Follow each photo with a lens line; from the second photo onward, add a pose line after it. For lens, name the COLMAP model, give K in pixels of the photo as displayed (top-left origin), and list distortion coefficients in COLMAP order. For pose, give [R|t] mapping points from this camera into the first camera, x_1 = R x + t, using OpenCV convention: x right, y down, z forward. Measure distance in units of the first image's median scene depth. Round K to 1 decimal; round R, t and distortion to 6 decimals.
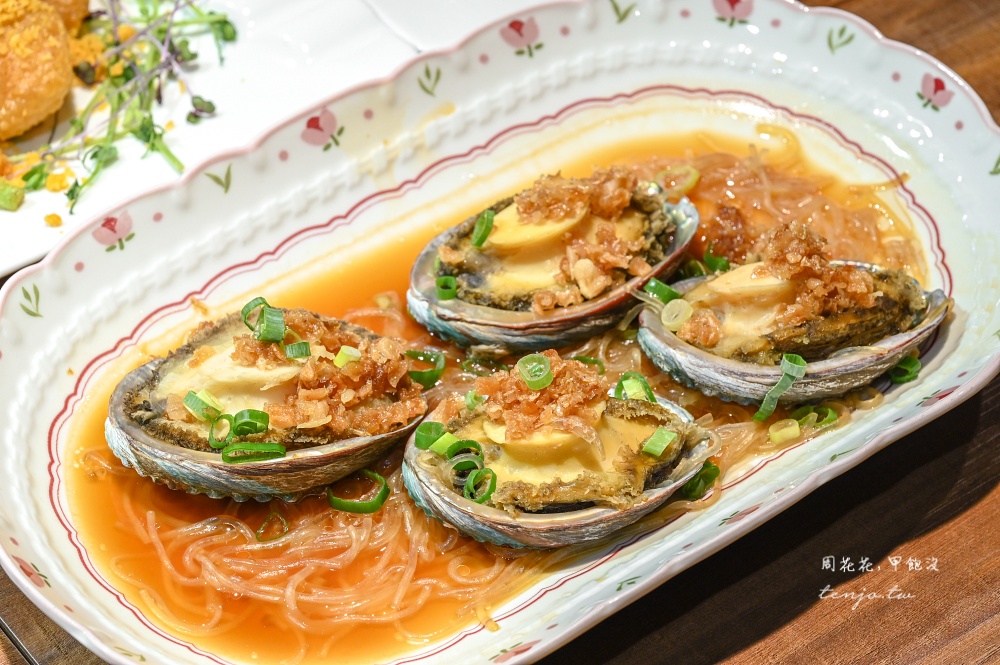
lens RADIAL K [[3280.9, 0, 501.0], [0, 3280.9, 332.8], [0, 0, 1]] dist [0.002580, 0.000000]
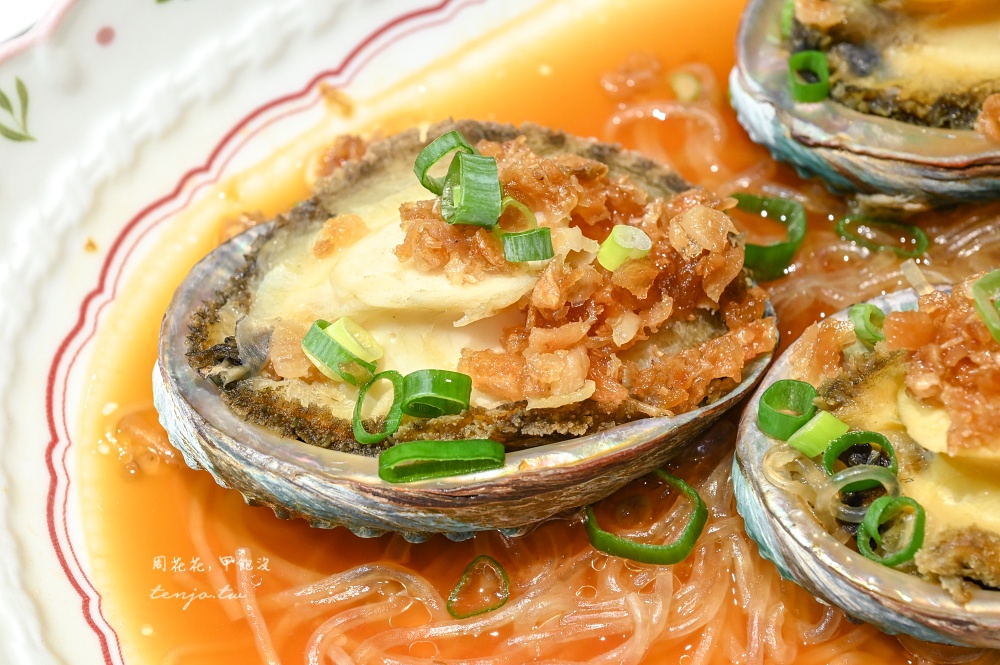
lens RADIAL K [[3280.9, 0, 497.8], [0, 3280.9, 332.4], [0, 0, 1]] dist [0.002580, 0.000000]
pose [[0.998415, 0.009315, -0.055496, -0.038315], [0.002616, 0.977453, 0.211137, -0.087605], [0.056212, -0.210948, 0.975880, 0.504306]]
